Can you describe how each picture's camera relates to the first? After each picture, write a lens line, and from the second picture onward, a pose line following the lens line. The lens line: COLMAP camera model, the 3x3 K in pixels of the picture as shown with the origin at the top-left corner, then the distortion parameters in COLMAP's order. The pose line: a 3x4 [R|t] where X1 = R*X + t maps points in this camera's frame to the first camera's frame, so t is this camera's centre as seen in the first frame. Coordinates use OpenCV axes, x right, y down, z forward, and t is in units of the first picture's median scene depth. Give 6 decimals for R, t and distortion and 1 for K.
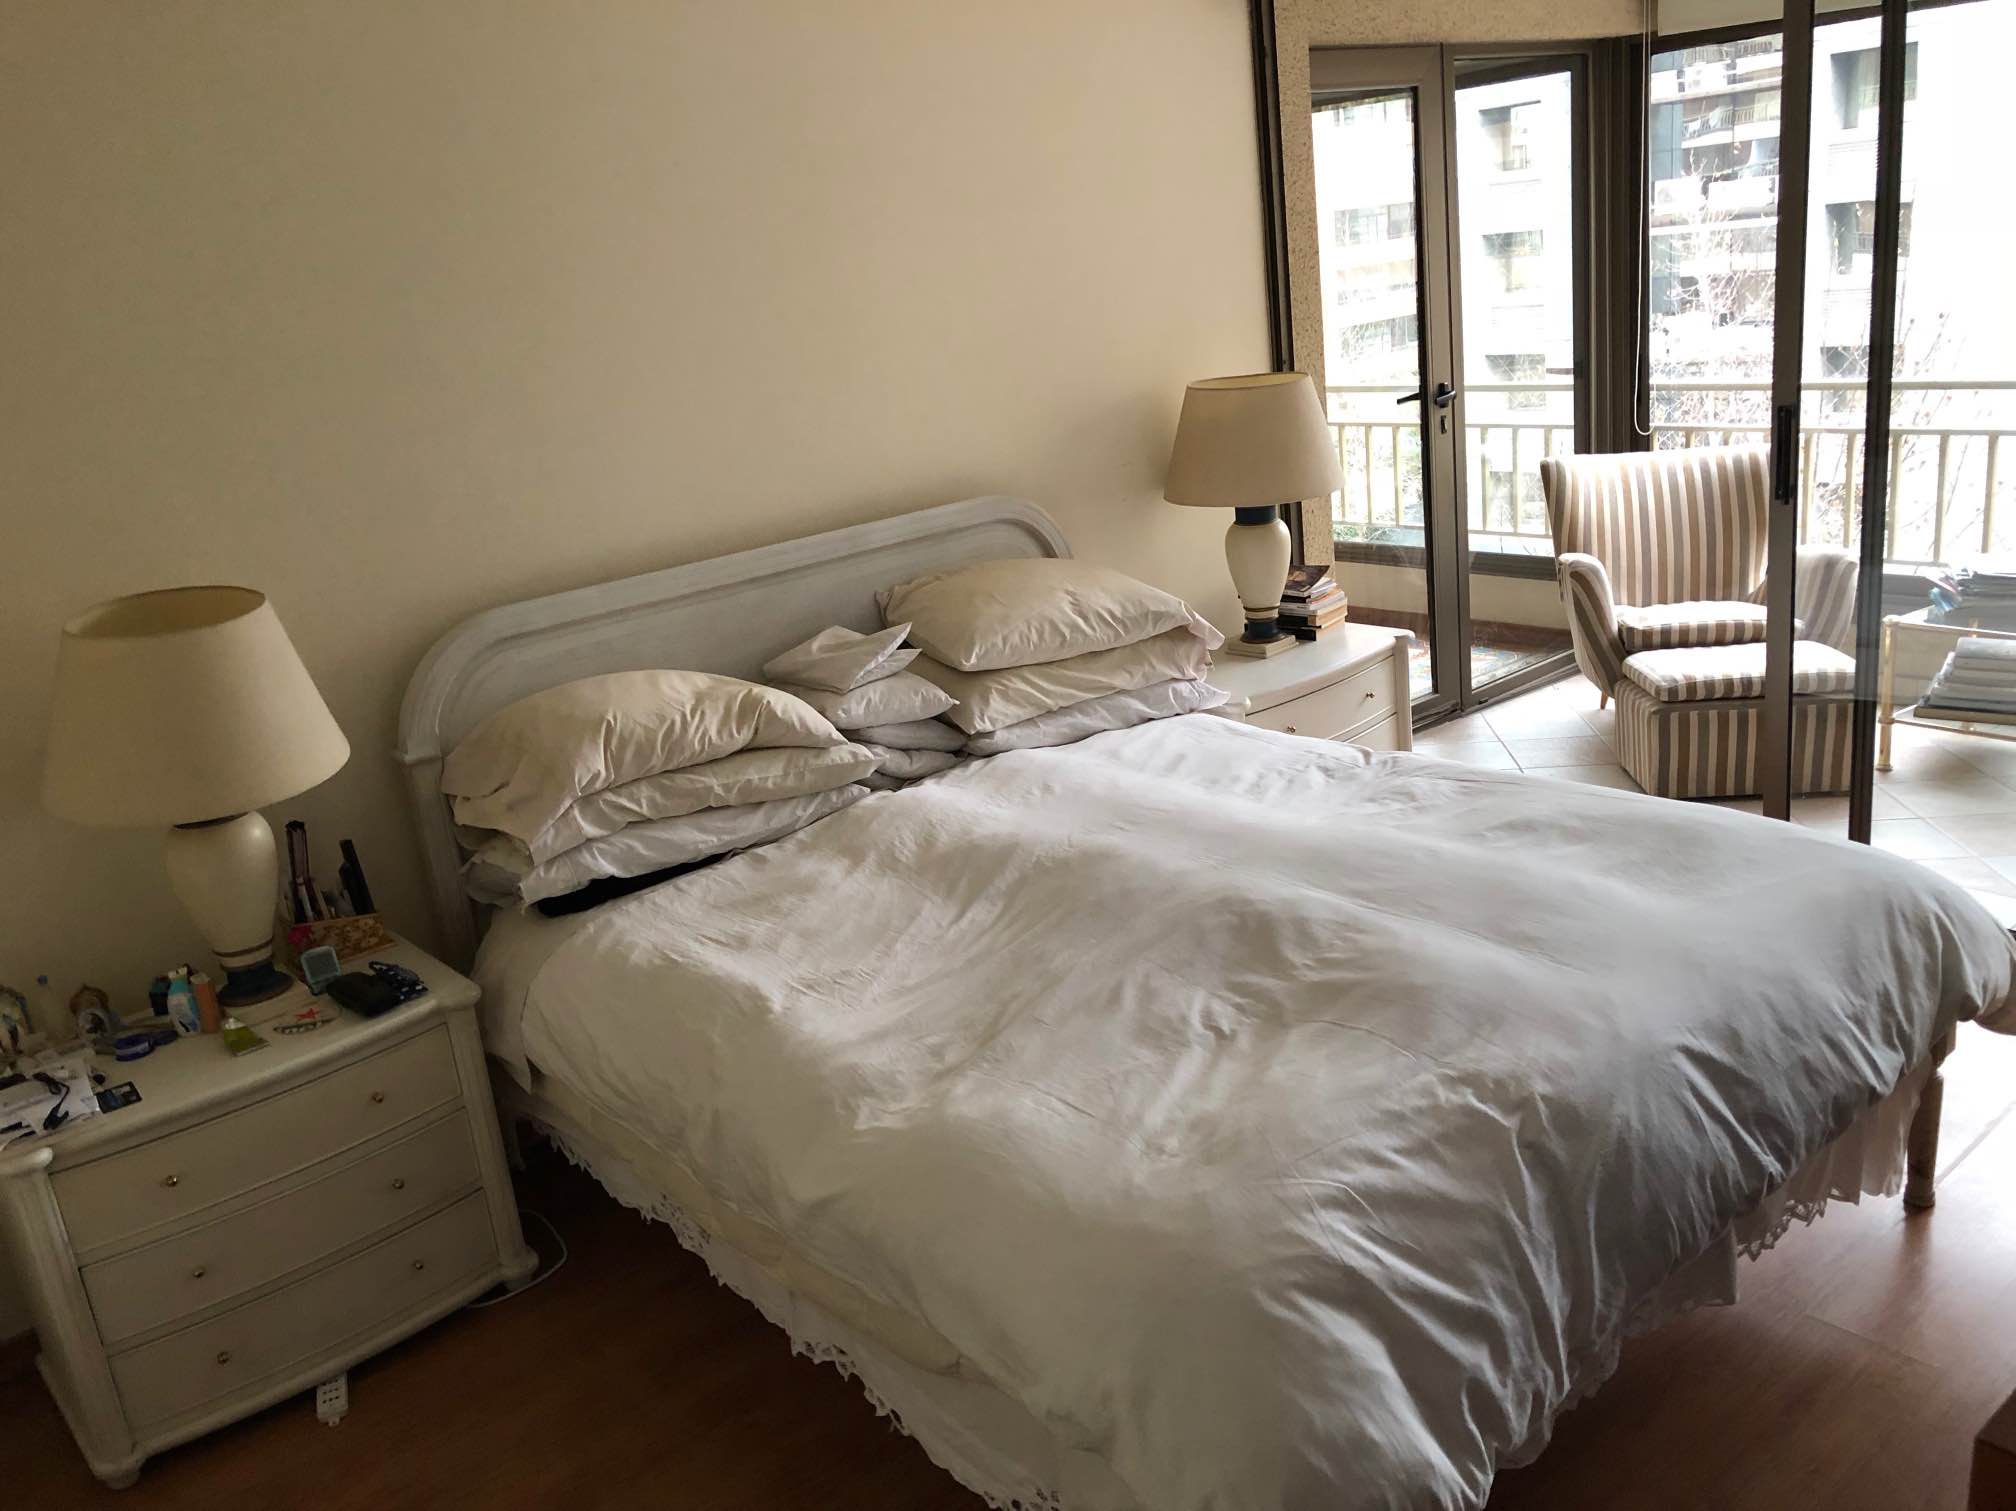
lens RADIAL K [[1684.3, 0, 1008.0], [0, 1684.3, 755.5], [0, 0, 1]] dist [-0.005177, -0.001133]
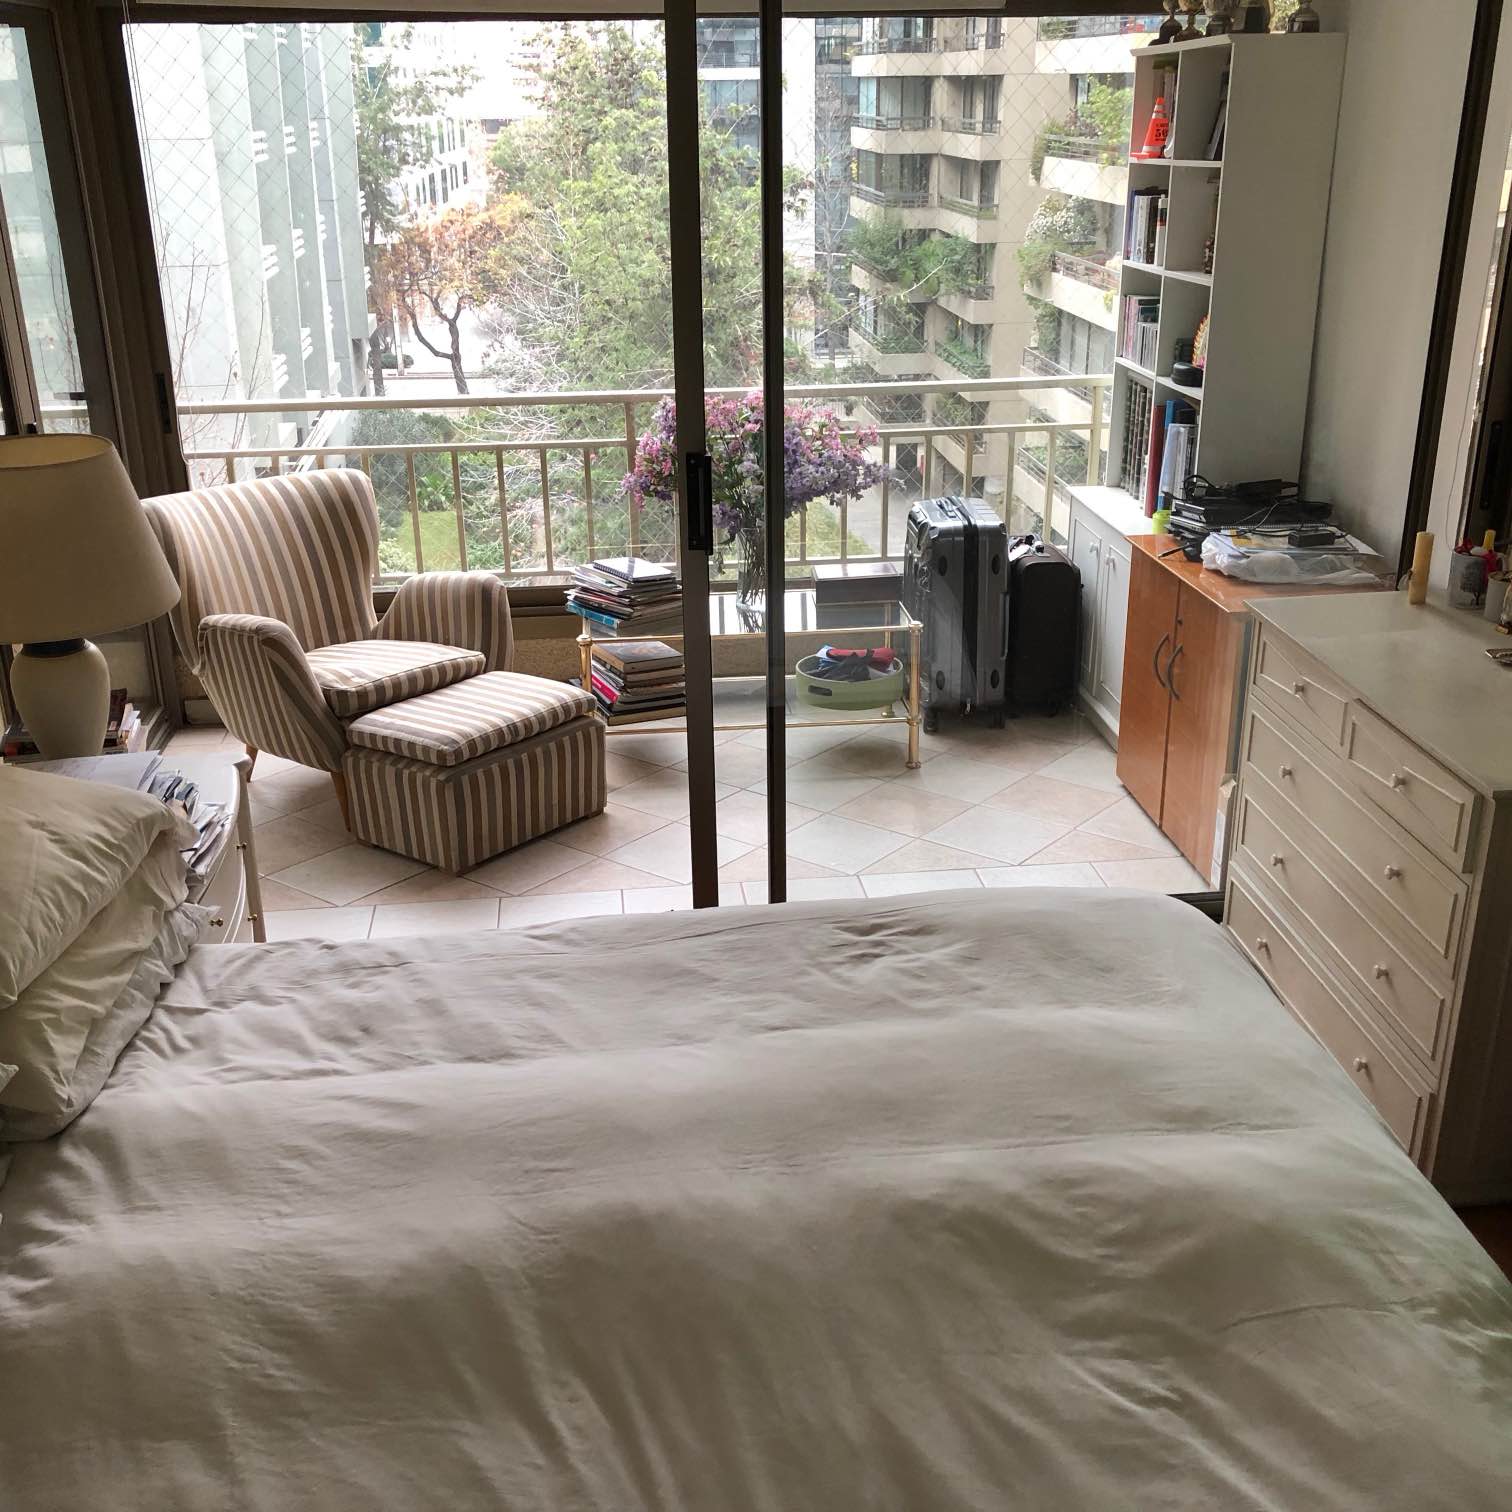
lens RADIAL K [[1665.0, 0, 757.4], [0, 1665.0, 845.1], [0, 0, 1]] dist [-0.012855, -0.005102]
pose [[0.548243, -0.256993, 0.795855, -0.394038], [0.203524, 0.964006, 0.171089, -0.184643], [-0.811177, 0.068177, 0.580813, 0.593717]]
